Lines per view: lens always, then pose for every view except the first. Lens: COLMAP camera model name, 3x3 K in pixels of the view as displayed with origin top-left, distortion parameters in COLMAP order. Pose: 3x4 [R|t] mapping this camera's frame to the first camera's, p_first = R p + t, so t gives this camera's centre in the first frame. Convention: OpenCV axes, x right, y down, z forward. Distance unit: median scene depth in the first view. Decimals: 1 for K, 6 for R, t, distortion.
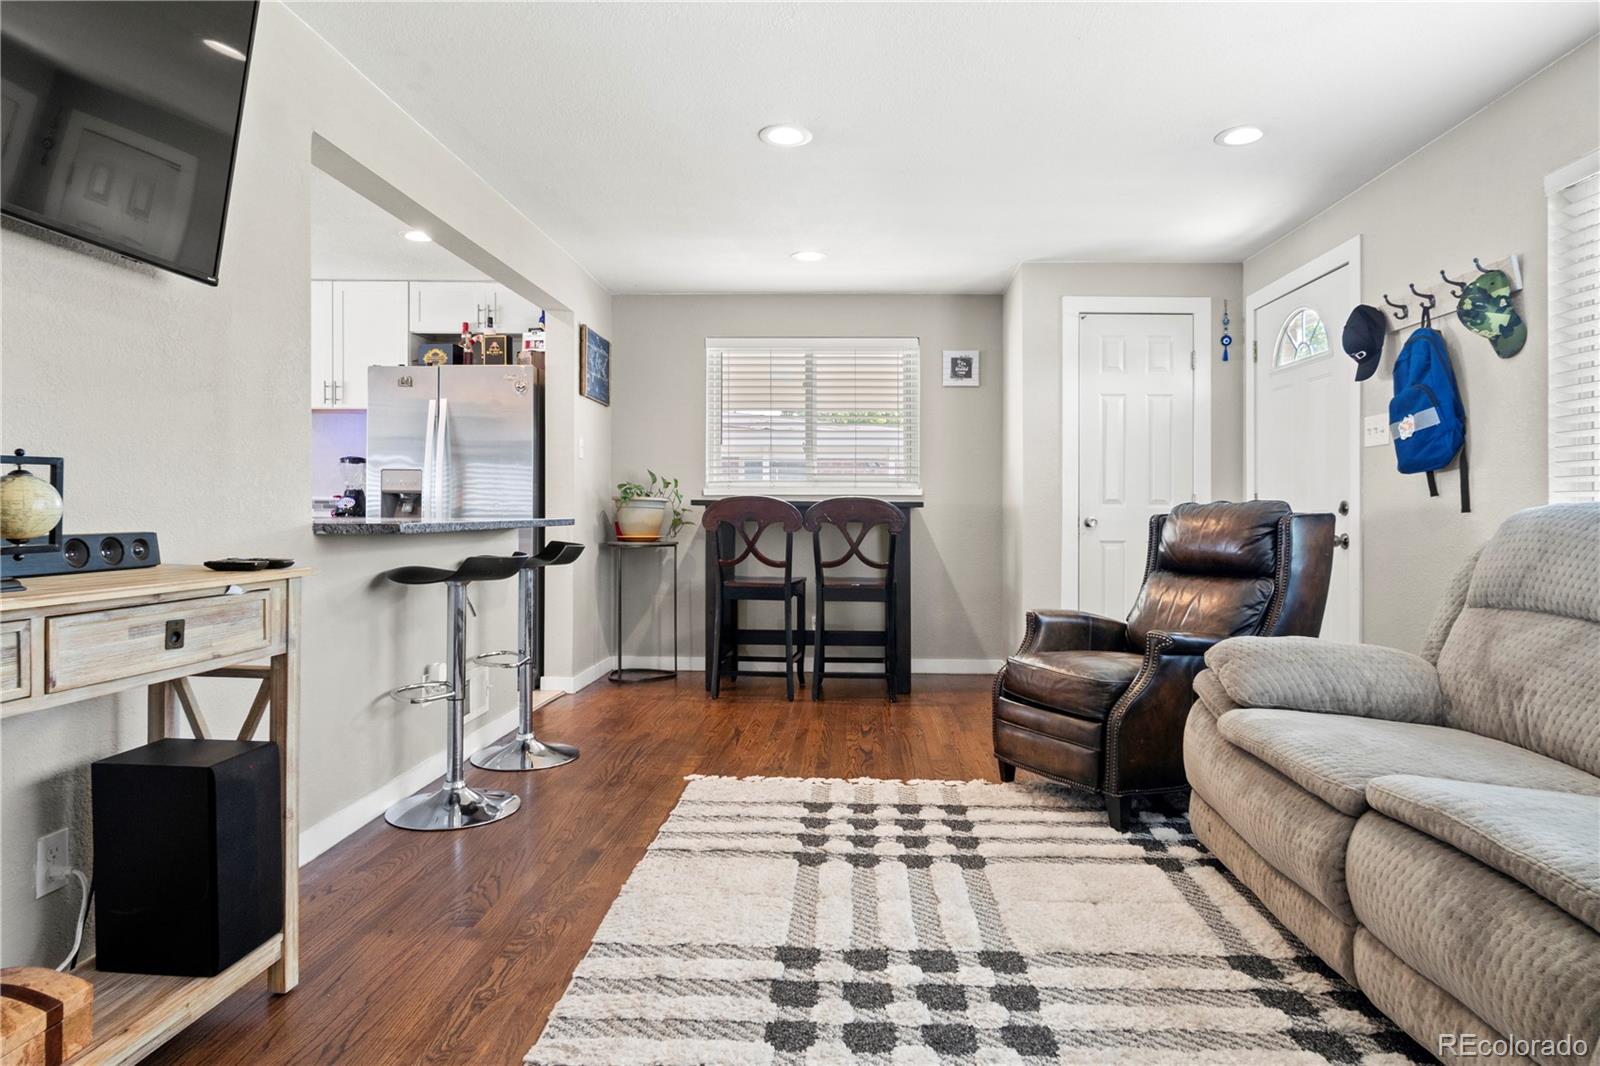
lens RADIAL K [[891.4, 0, 798.3], [0, 891.4, 513.6], [0, 0, 1]] dist [0.001645, 0.000848]
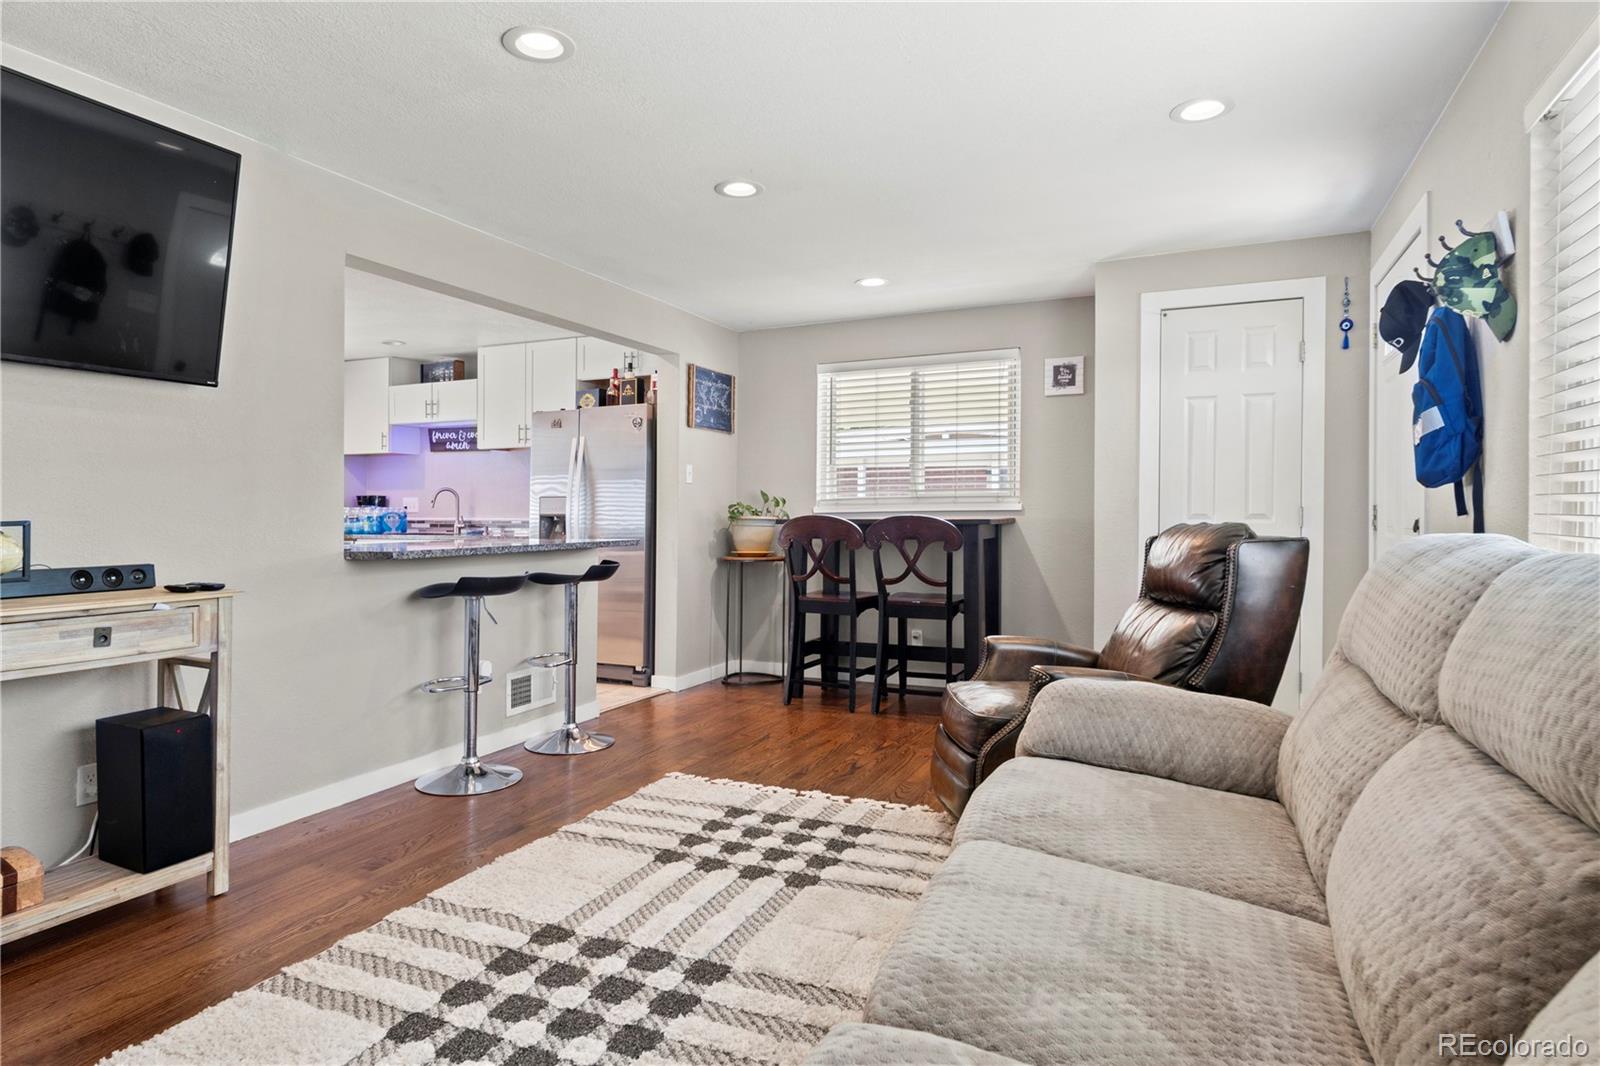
lens RADIAL K [[871.2, 0, 794.8], [0, 871.2, 514.7], [0, 0, 1]] dist [0.000895, -0.000437]
pose [[0.925676, -0.012782, -0.378102, 0.456562], [0.011842, 0.999918, -0.004813, -0.023396], [0.378133, -0.000022, 0.925751, 0.048422]]
